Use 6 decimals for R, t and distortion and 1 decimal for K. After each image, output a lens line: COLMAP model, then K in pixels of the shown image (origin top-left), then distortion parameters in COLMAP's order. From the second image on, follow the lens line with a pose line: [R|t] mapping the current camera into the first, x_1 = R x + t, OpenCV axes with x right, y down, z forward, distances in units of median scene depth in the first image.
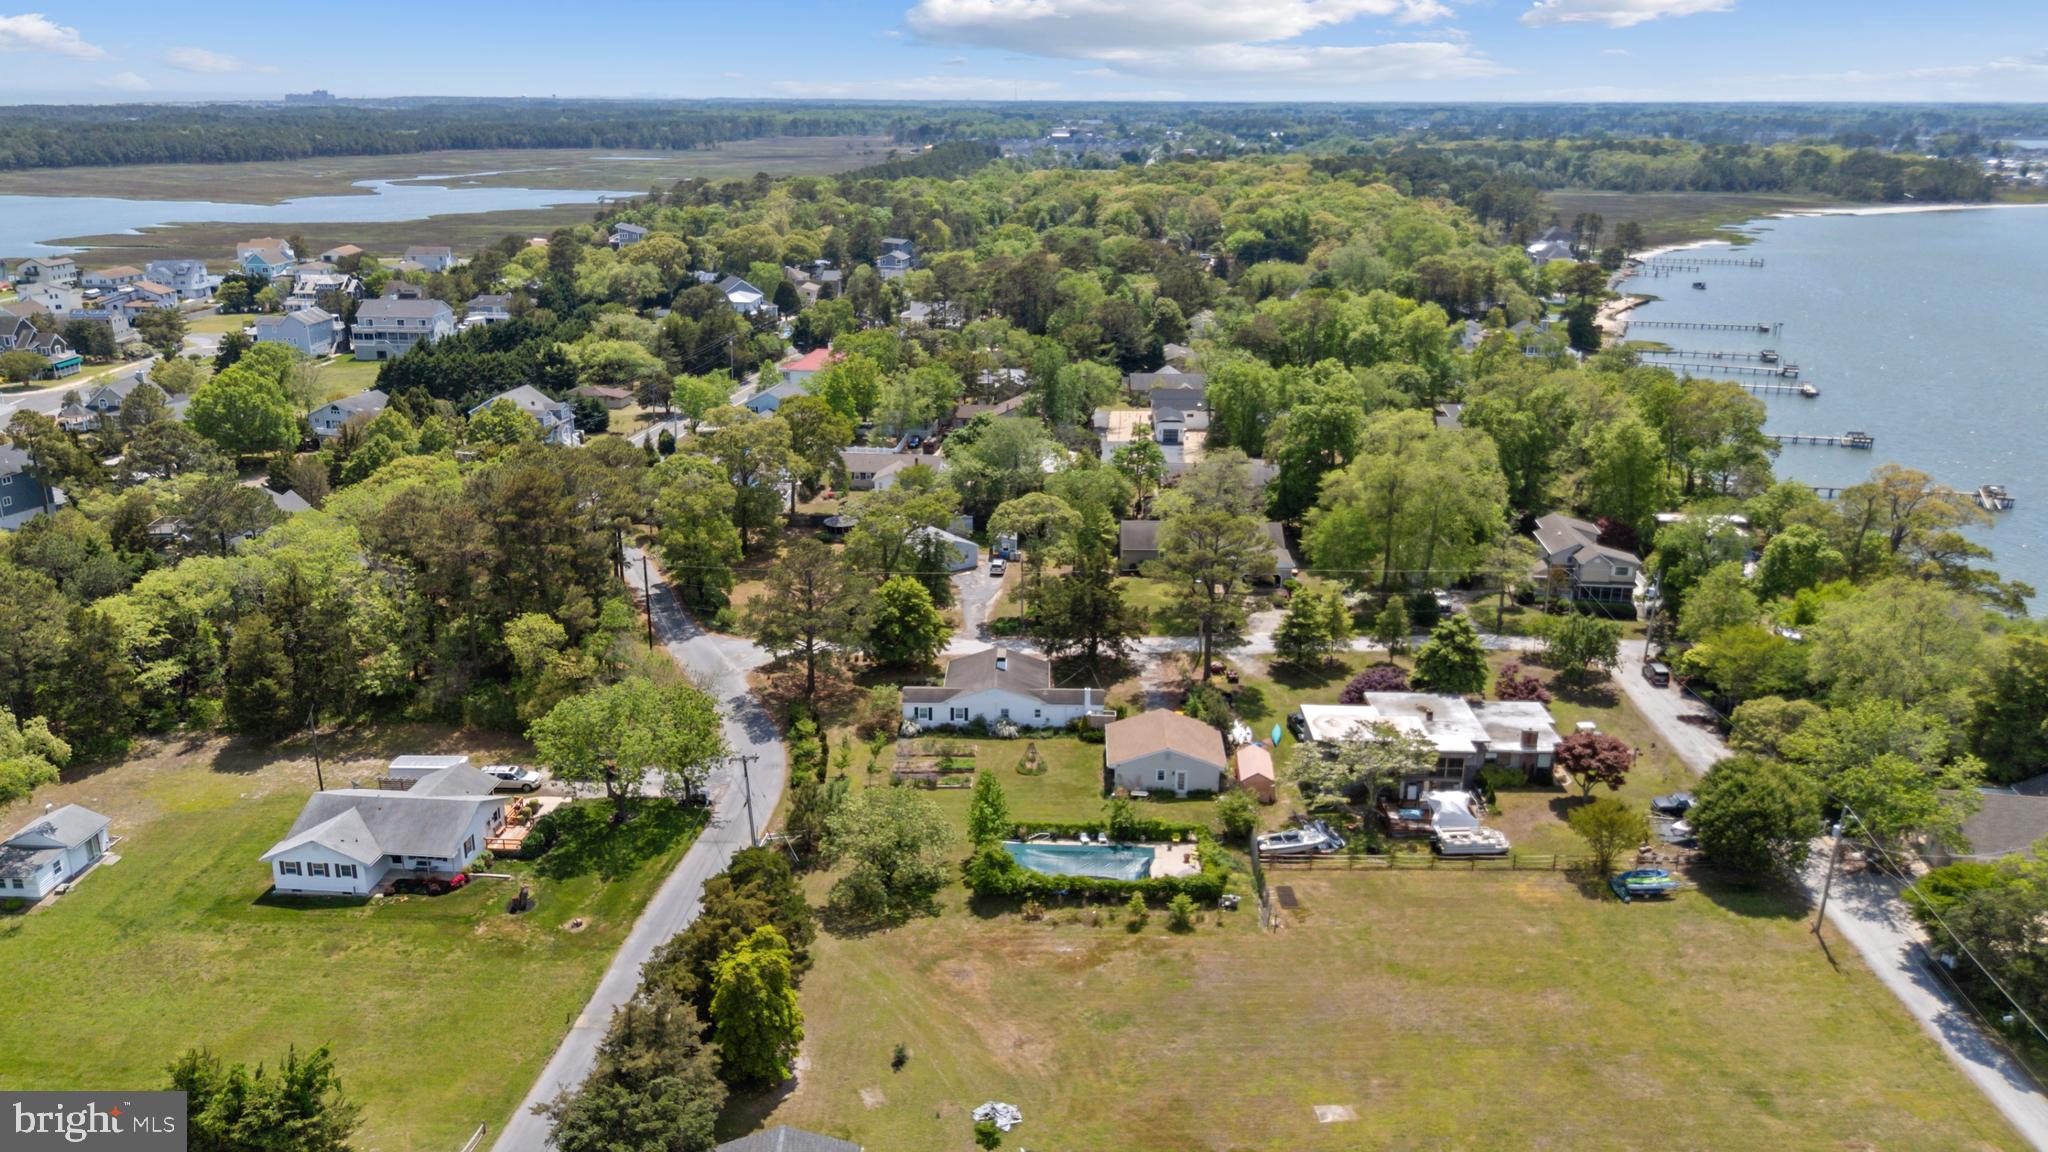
lens RADIAL K [[1510.8, 0, 1021.1], [0, 1510.8, 563.5], [0, 0, 1]] dist [0.060854, -0.059209]
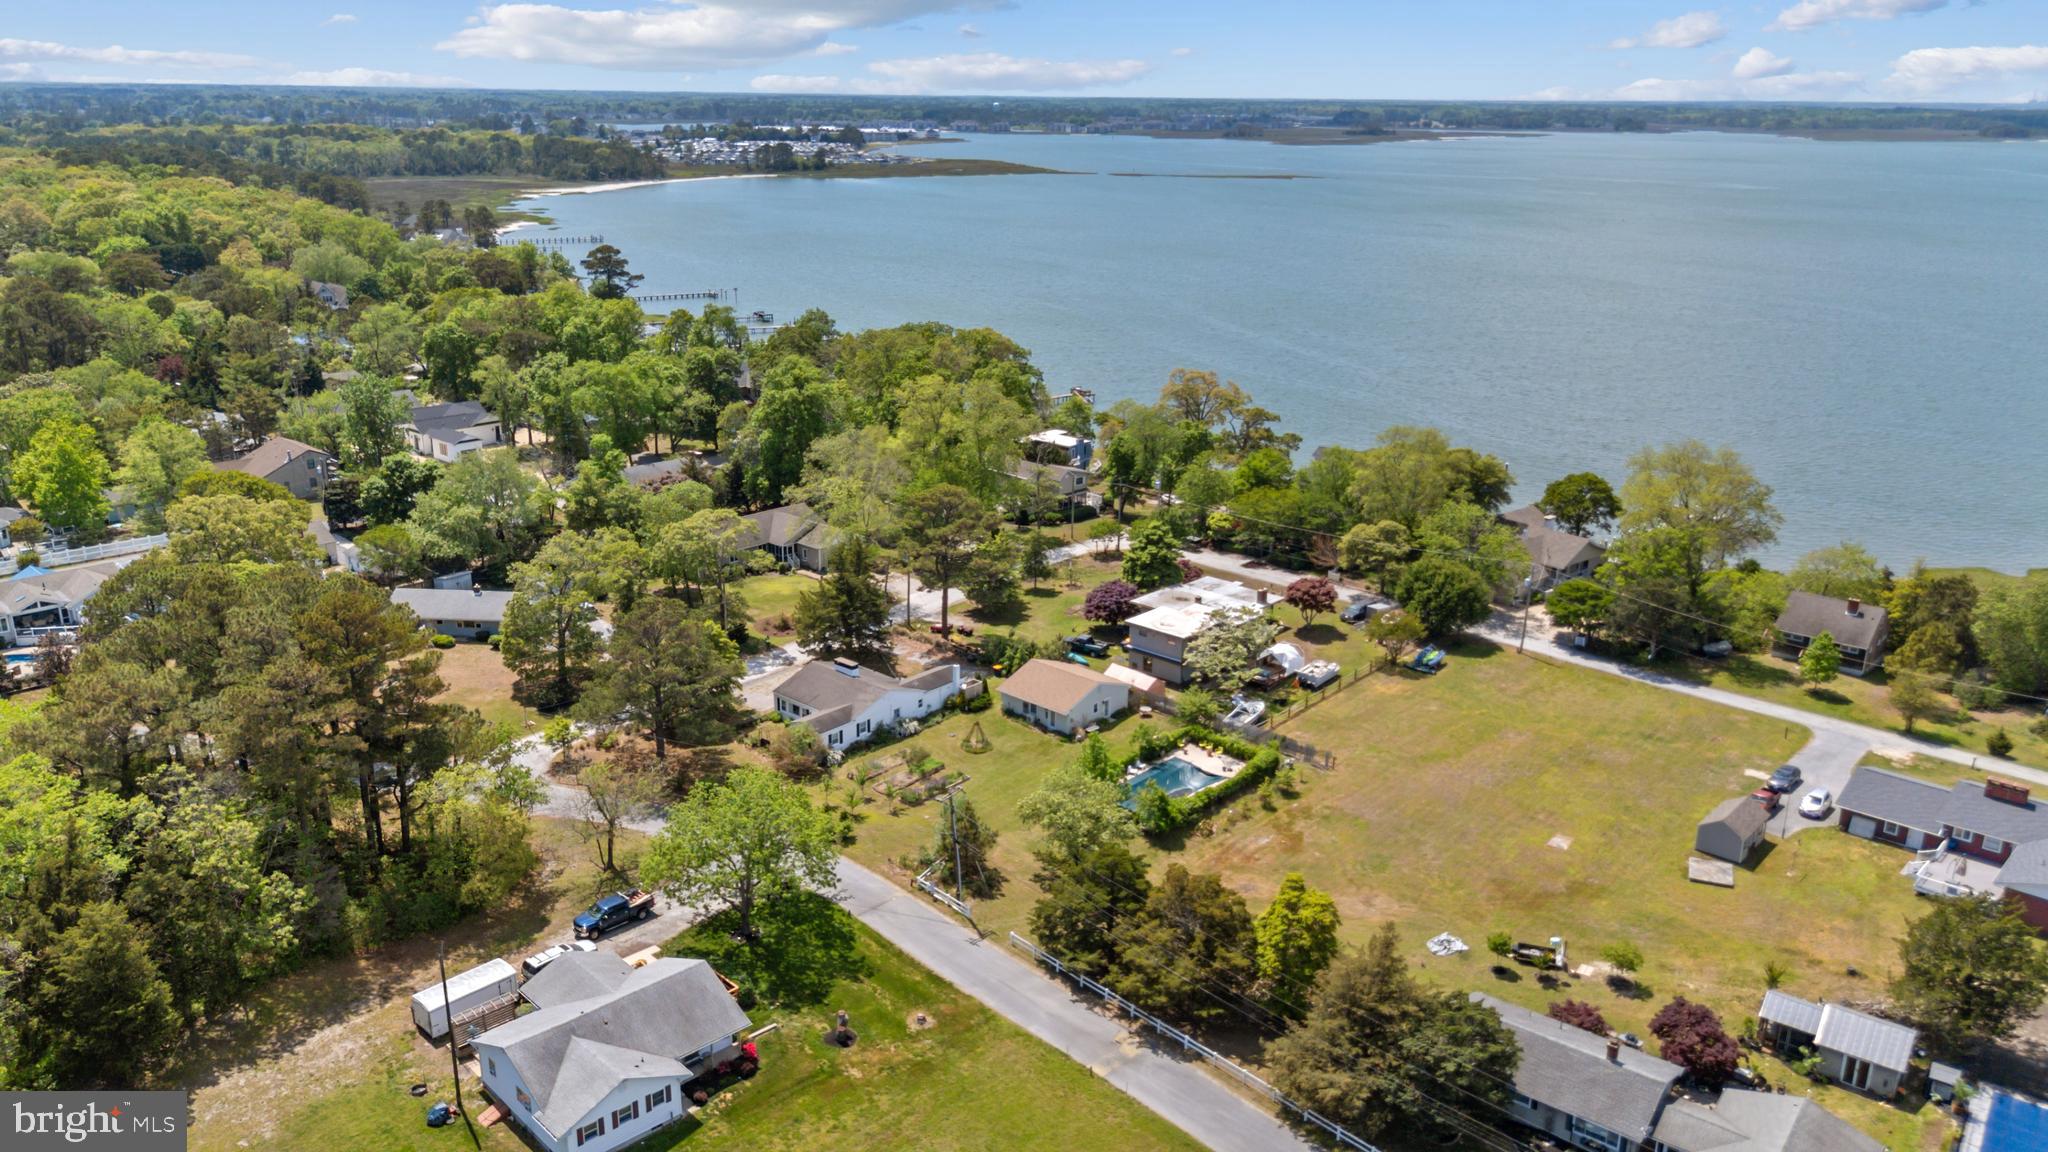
lens RADIAL K [[1496.9, 0, 1024.0], [0, 1496.9, 576.0], [0, 0, 1]] dist [0.104241, -0.139268]
pose [[0.645868, -0.231939, 0.727364, -0.525338], [0.218560, 0.969032, 0.114930, -0.067772], [-0.731496, 0.084743, 0.676559, 0.204646]]
